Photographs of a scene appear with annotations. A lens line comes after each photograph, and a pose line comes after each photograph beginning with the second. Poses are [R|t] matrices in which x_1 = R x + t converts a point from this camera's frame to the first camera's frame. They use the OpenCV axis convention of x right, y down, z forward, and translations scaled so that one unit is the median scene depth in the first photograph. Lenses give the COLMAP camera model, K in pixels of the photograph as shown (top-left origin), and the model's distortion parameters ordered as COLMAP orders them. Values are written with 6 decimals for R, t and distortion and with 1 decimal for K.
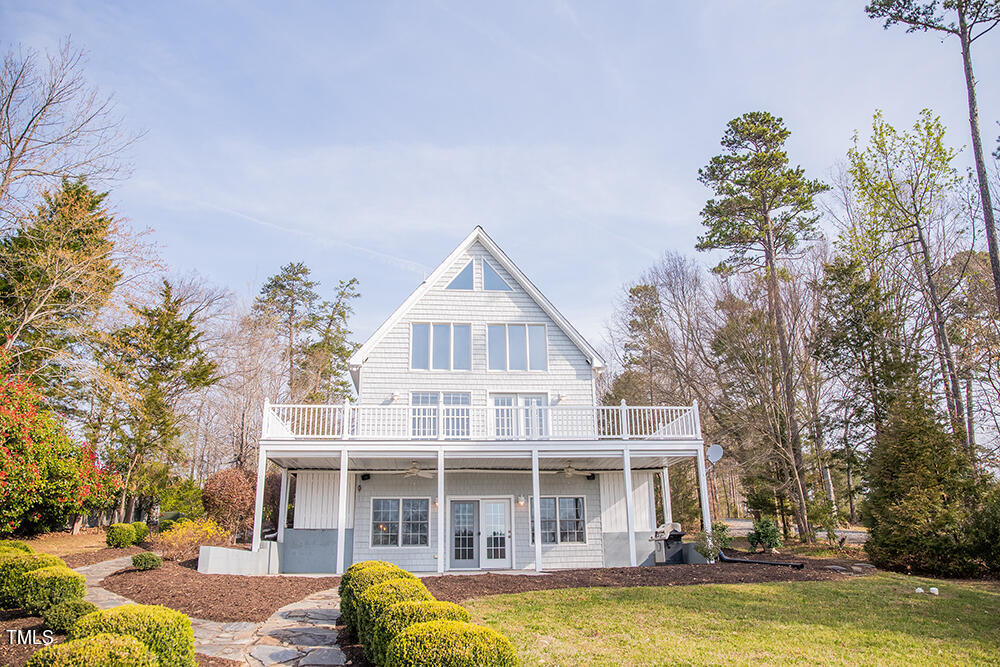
lens RADIAL K [[694.2, 0, 503.1], [0, 694.2, 335.7], [0, 0, 1]] dist [-0.113301, 0.093525]
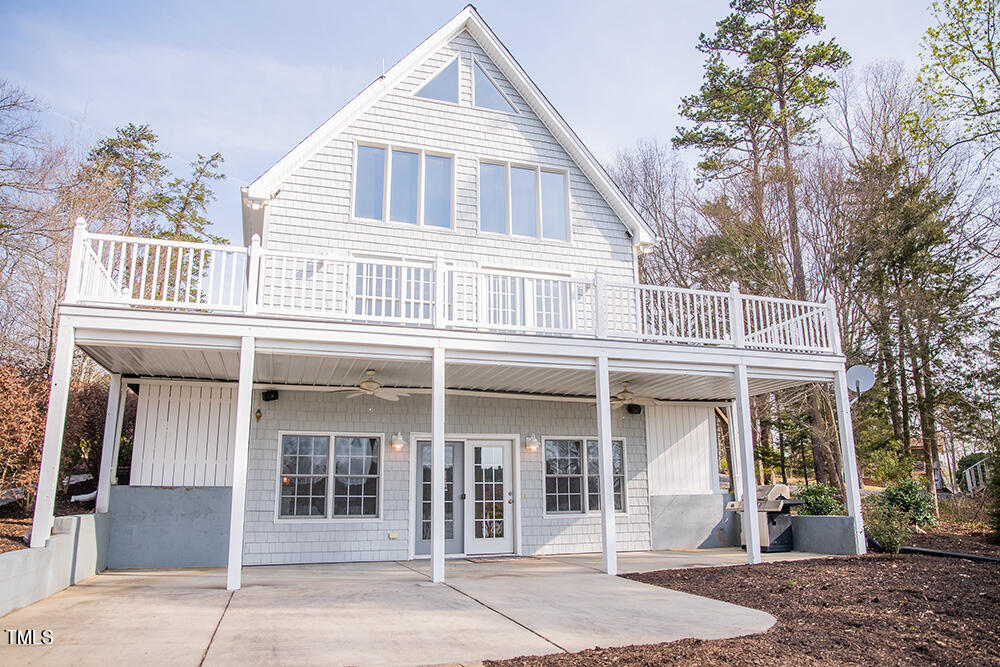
lens RADIAL K [[694.2, 0, 503.1], [0, 694.2, 335.7], [0, 0, 1]] dist [-0.113301, 0.093525]
pose [[0.975435, 0.057120, 0.212754, -0.125866], [-0.075600, 0.993943, 0.079757, 0.090519], [-0.206909, -0.093882, 0.973845, 0.389330]]
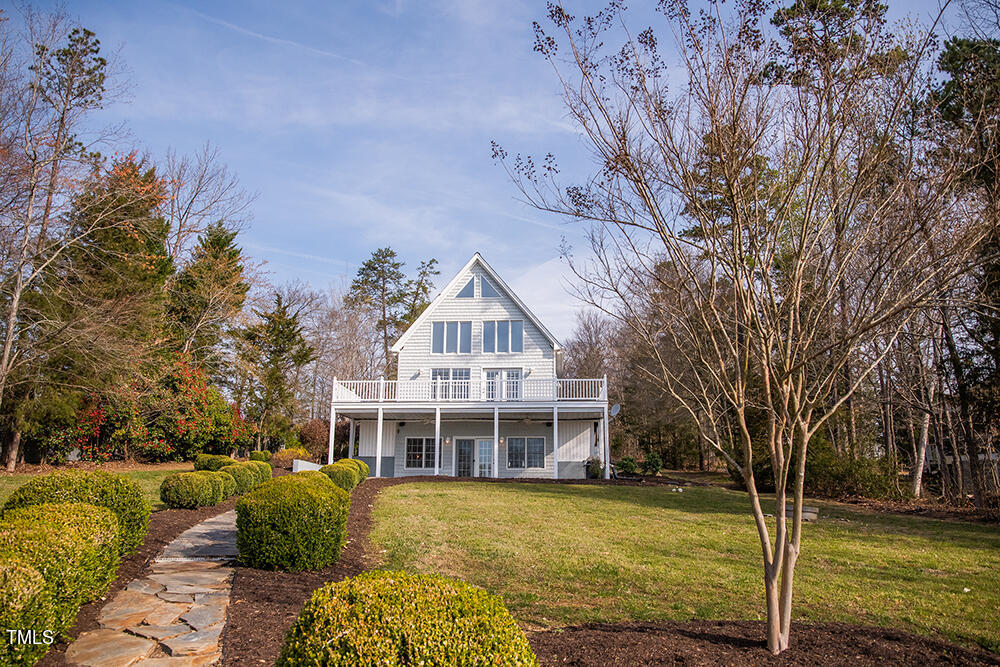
lens RADIAL K [[723.8, 0, 500.0], [0, 723.8, 333.5], [0, 0, 1]] dist [-0.107366, 0.000861]
pose [[0.982982, -0.020080, -0.182600, 0.297393], [0.033902, 0.996763, 0.072894, -0.103464], [0.180545, -0.077844, 0.980481, -0.507600]]
